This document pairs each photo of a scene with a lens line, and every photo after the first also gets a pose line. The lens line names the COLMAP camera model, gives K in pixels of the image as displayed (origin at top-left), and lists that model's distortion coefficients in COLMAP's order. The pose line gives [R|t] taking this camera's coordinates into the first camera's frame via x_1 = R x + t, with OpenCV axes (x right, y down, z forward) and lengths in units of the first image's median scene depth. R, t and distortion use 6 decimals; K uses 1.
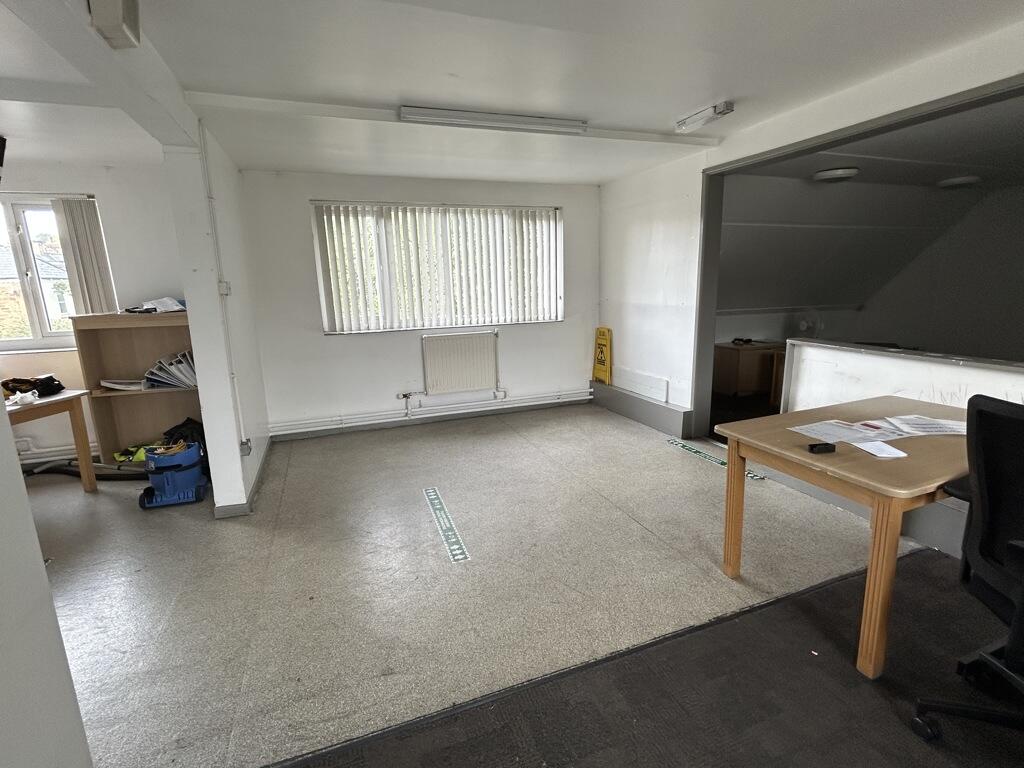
lens RADIAL K [[484.8, 0, 509.7], [0, 484.8, 390.5], [0, 0, 1]] dist [-0.004831, -0.000140]
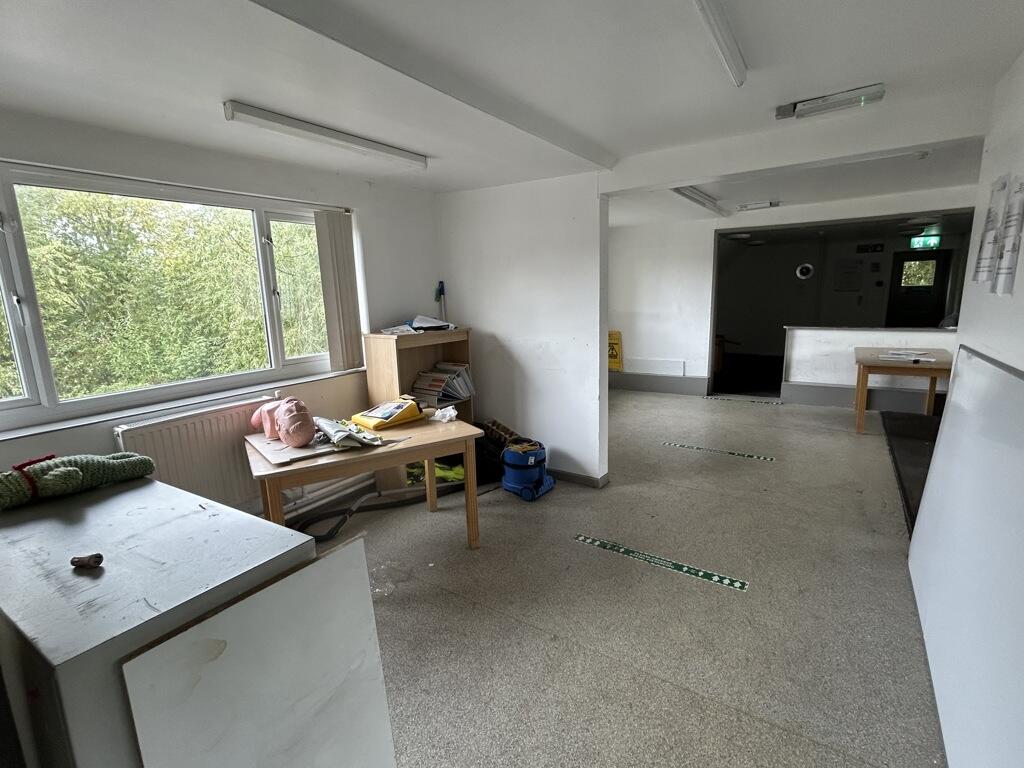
lens RADIAL K [[484.8, 0, 513.7], [0, 484.8, 386.0], [0, 0, 1]] dist [-0.004831, -0.000140]
pose [[0.813889, -0.112399, 0.570044, -1.181763], [0.139946, 0.990149, -0.004576, -0.013805], [-0.563914, 0.083499, 0.821601, 0.070829]]
